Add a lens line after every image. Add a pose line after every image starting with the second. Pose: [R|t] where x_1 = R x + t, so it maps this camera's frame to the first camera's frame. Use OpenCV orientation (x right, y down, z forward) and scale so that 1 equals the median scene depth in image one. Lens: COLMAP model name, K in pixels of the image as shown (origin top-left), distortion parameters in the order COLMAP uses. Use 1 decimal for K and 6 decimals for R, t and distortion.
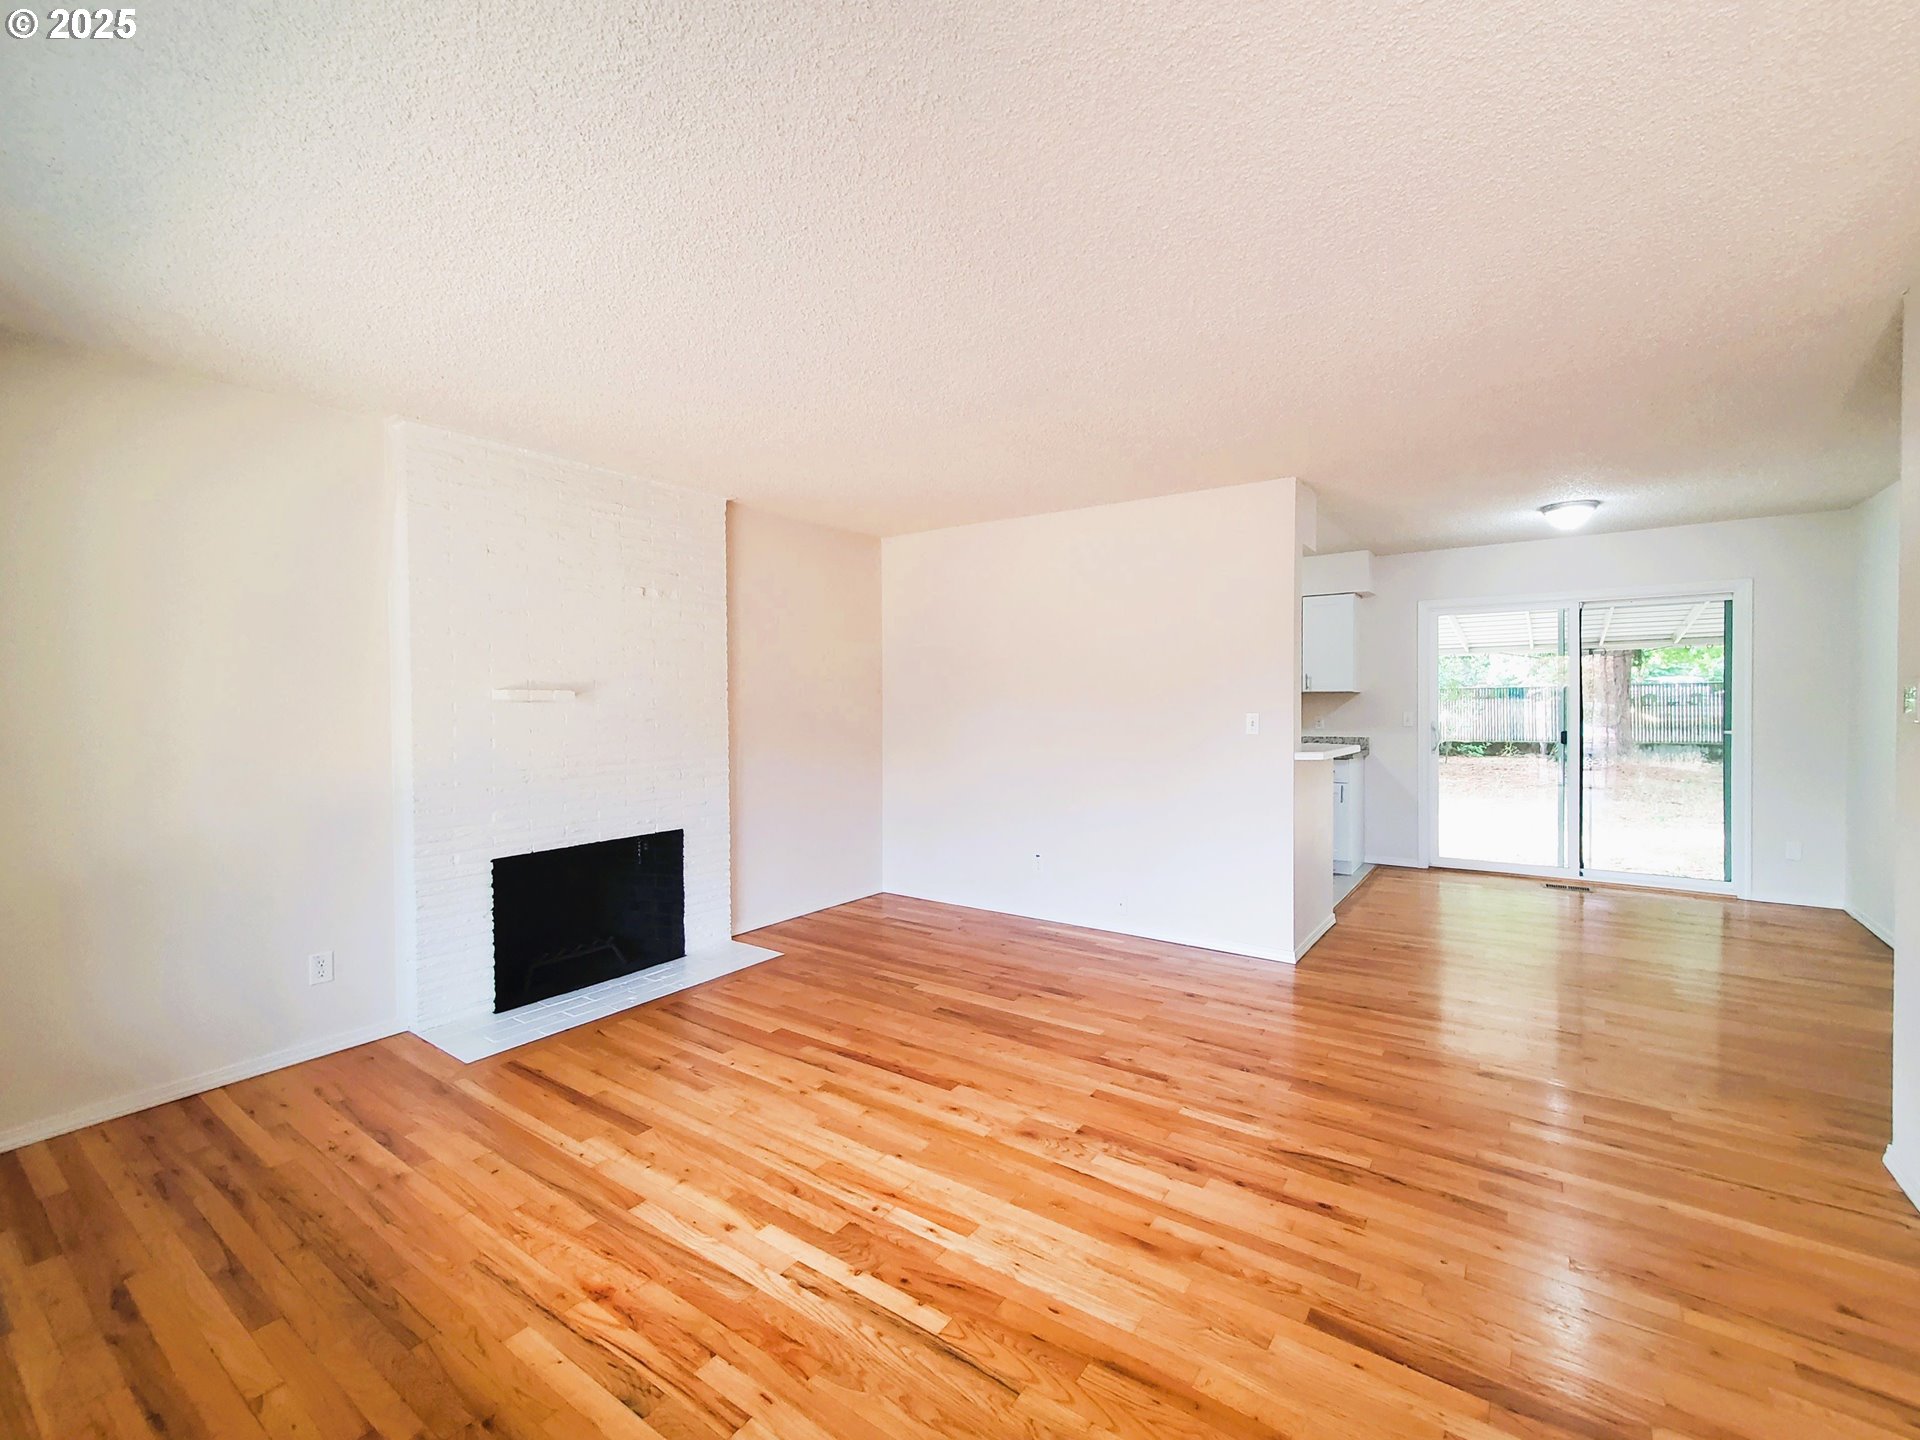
lens RADIAL K [[810.6, 0, 993.1], [0, 810.6, 716.1], [0, 0, 1]] dist [0.004096, -0.006627]
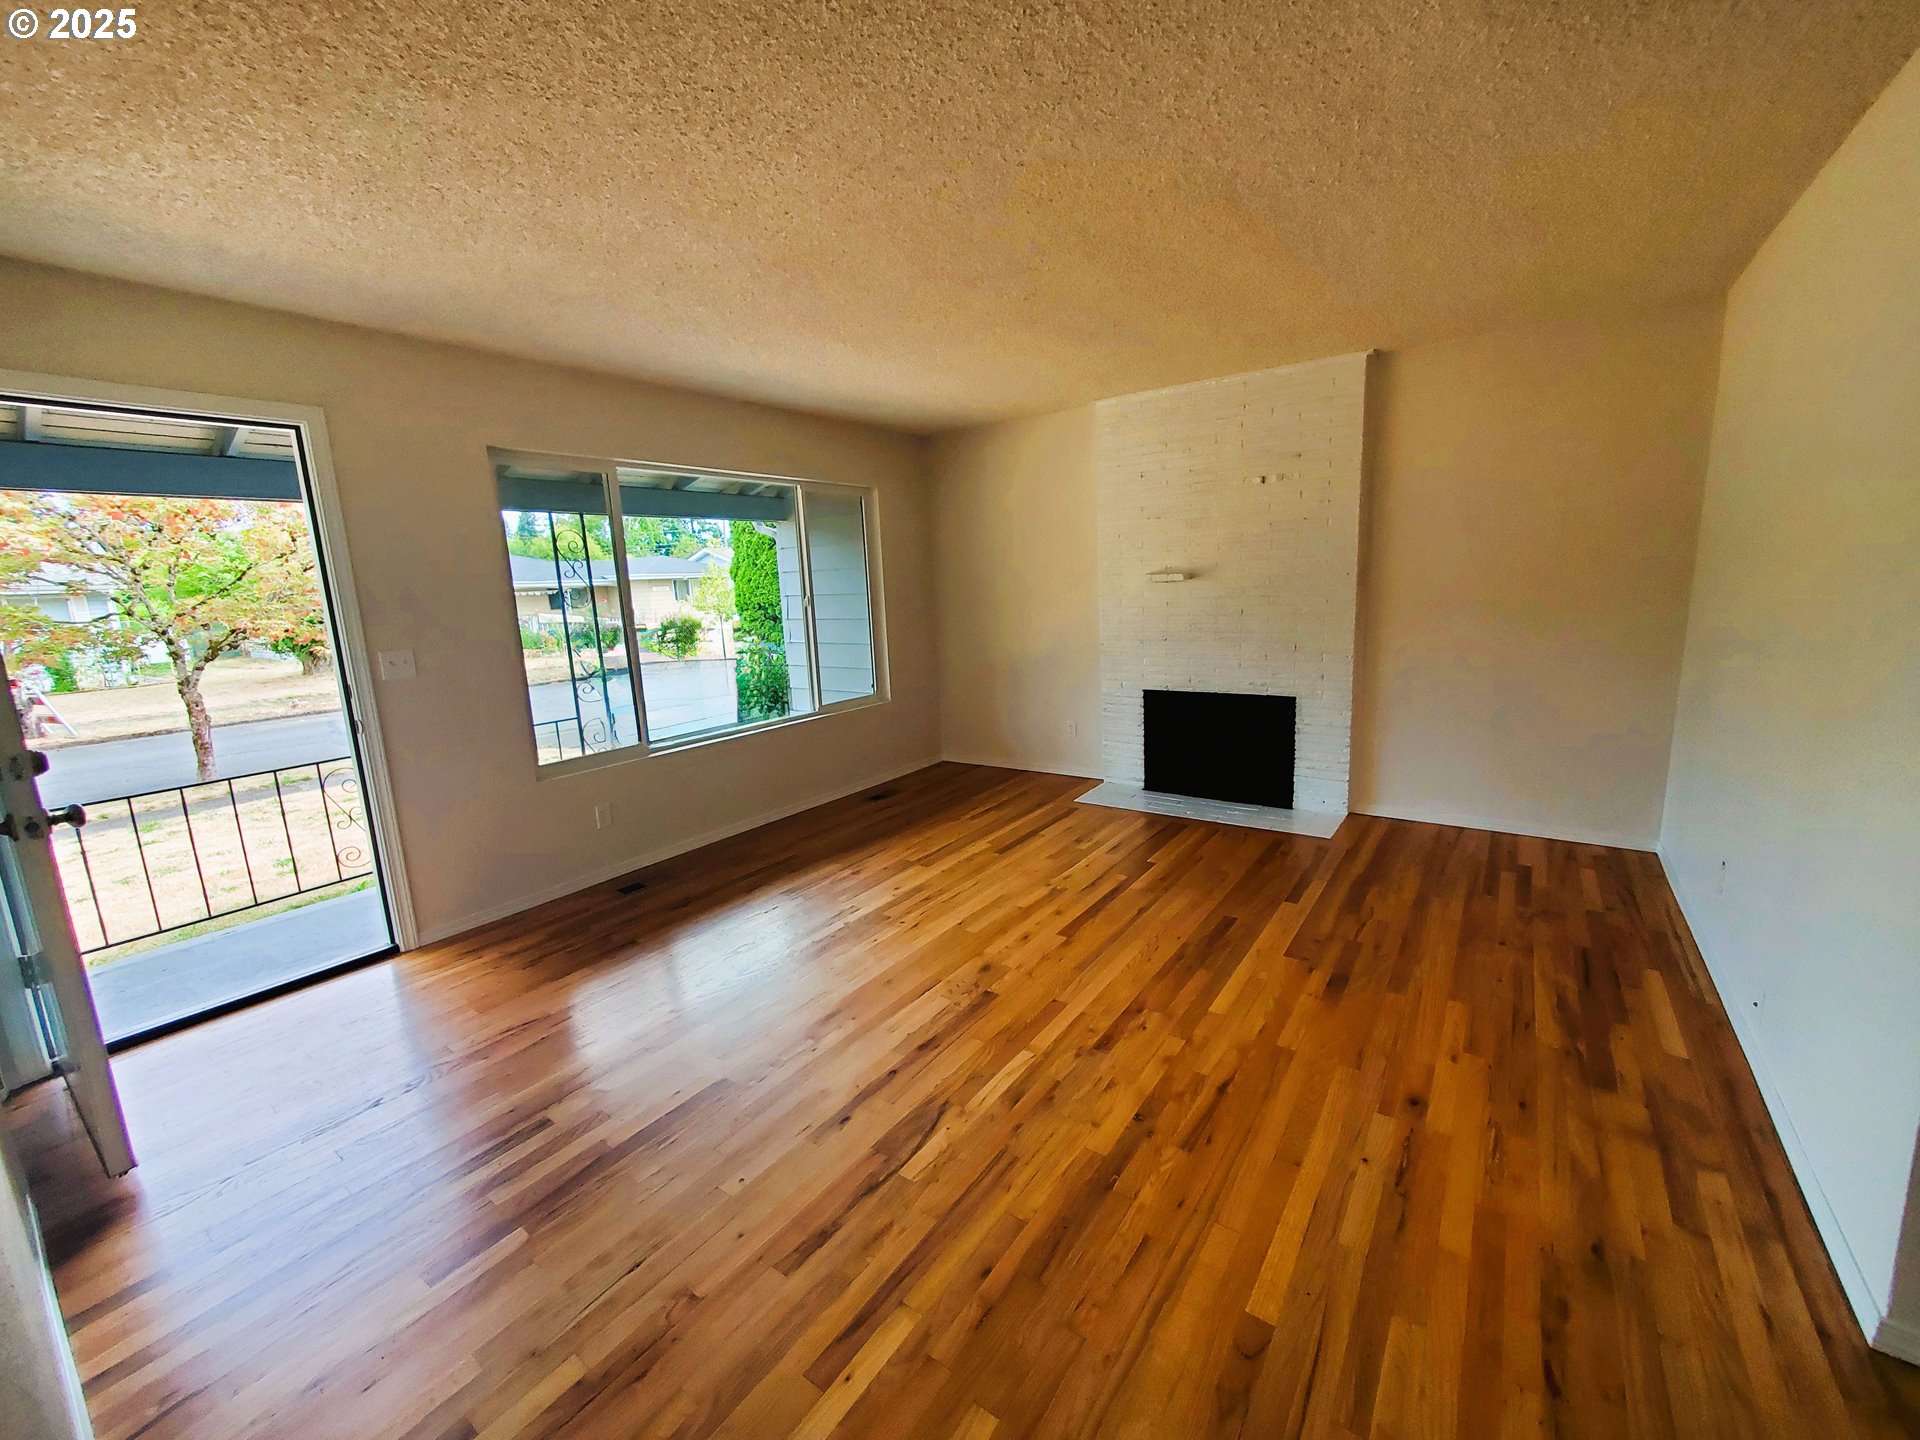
lens RADIAL K [[766.9, 0, 1002.9], [0, 766.9, 708.7], [0, 0, 1]] dist [0.002396, 0.000454]
pose [[0.001416, 0.176284, -0.984338, 0.879440], [0.017512, 0.984184, 0.176281, -0.046602], [0.999846, -0.017488, -0.001693, 0.841483]]
